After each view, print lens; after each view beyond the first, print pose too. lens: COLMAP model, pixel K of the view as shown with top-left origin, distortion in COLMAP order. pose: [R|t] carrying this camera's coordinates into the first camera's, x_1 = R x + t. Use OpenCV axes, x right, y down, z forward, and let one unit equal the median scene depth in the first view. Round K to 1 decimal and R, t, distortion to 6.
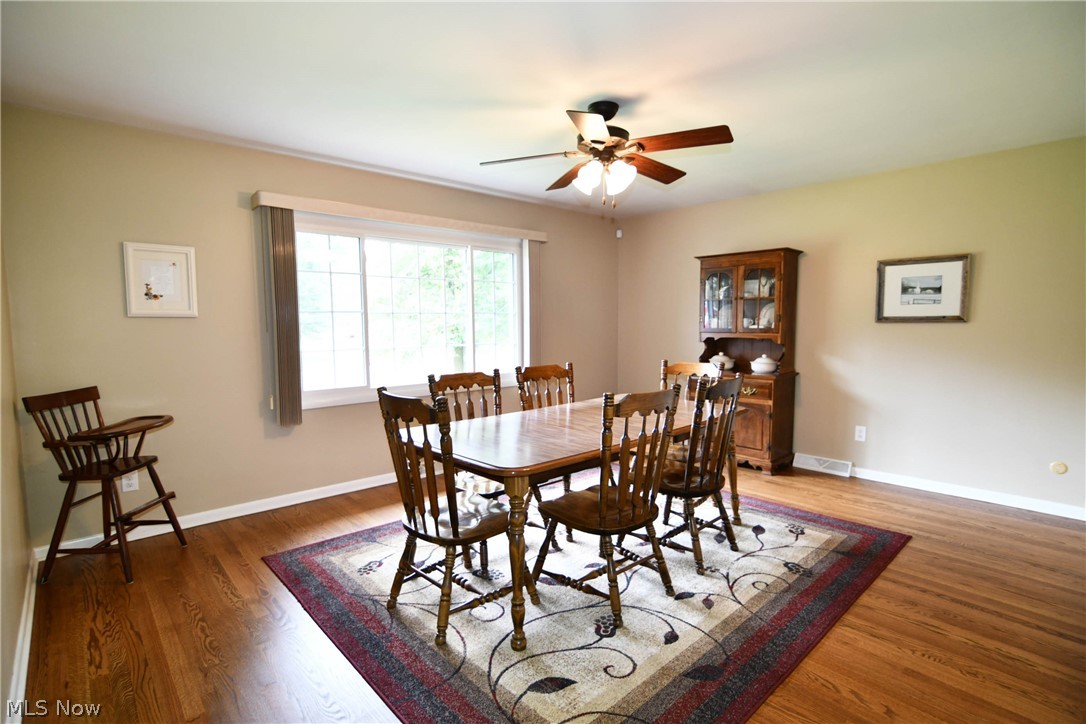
lens RADIAL K [[529.9, 0, 543.7], [0, 529.9, 364.8], [0, 0, 1]] dist [-0.023049, 0.005976]
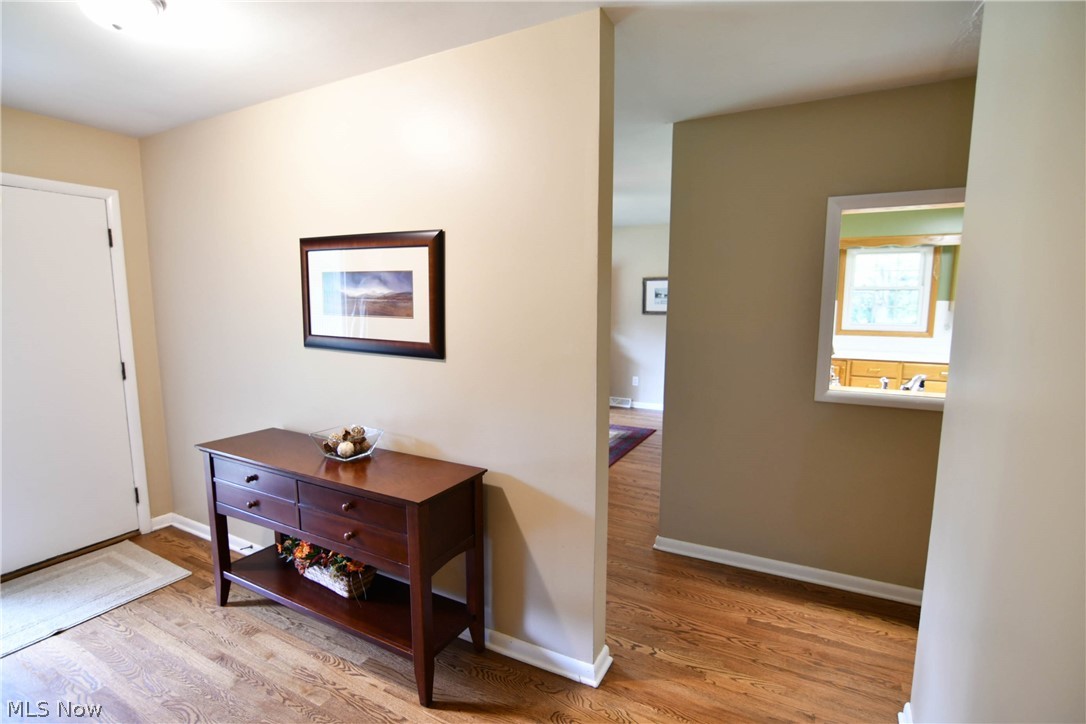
lens RADIAL K [[529.9, 0, 542.7], [0, 529.9, 363.4], [0, 0, 1]] dist [-0.023049, 0.005976]
pose [[0.944037, -0.033417, 0.328144, -0.231891], [0.022145, 0.999031, 0.038030, 0.004763], [-0.329097, -0.028635, 0.943862, -0.503429]]
